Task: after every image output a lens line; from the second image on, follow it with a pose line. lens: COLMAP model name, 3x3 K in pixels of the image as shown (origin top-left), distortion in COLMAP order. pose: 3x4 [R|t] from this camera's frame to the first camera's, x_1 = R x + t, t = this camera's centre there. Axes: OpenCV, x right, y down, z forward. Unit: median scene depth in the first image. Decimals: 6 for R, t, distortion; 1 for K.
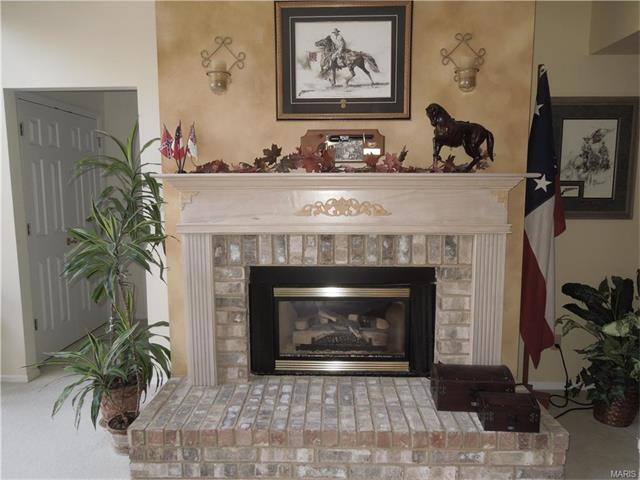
lens RADIAL K [[487.7, 0, 320.0], [0, 487.7, 240.0], [0, 0, 1]] dist [-0.000181, -0.002560]
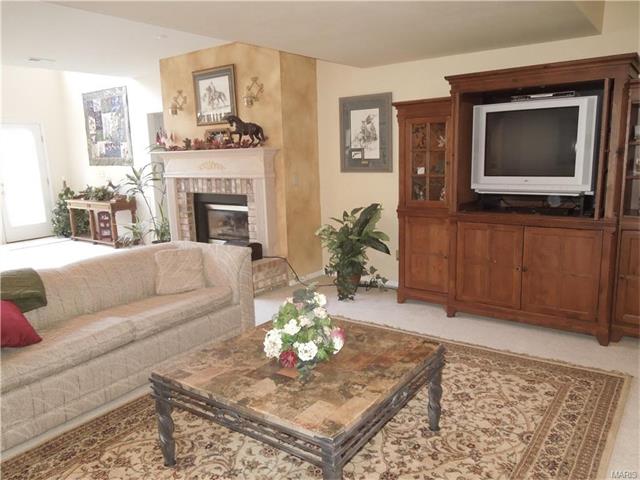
lens RADIAL K [[487.7, 0, 320.0], [0, 487.7, 240.0], [0, 0, 1]] dist [-0.000181, -0.002560]
pose [[0.812272, 0.080260, -0.577731, 1.685359], [-0.036991, 0.995582, 0.086301, 0.055951], [0.582105, -0.048729, 0.811652, -0.486578]]
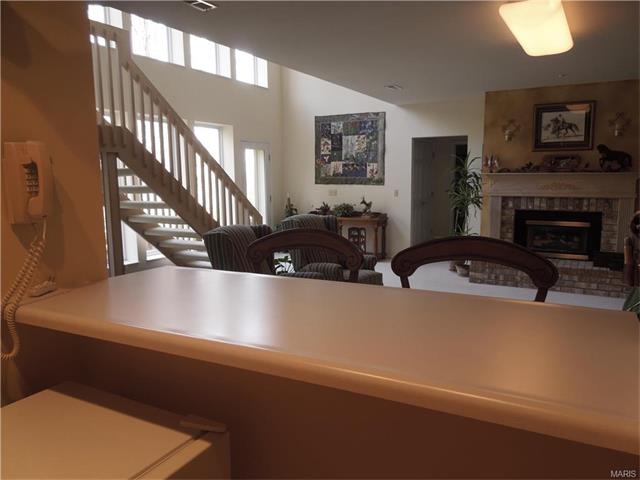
lens RADIAL K [[487.7, 0, 320.0], [0, 487.7, 240.0], [0, 0, 1]] dist [-0.000181, -0.002560]
pose [[0.879924, 0.059168, -0.471415, 0.161995], [-0.052399, 0.998248, 0.027487, 0.197227], [0.472216, 0.000515, 0.881483, -1.728674]]
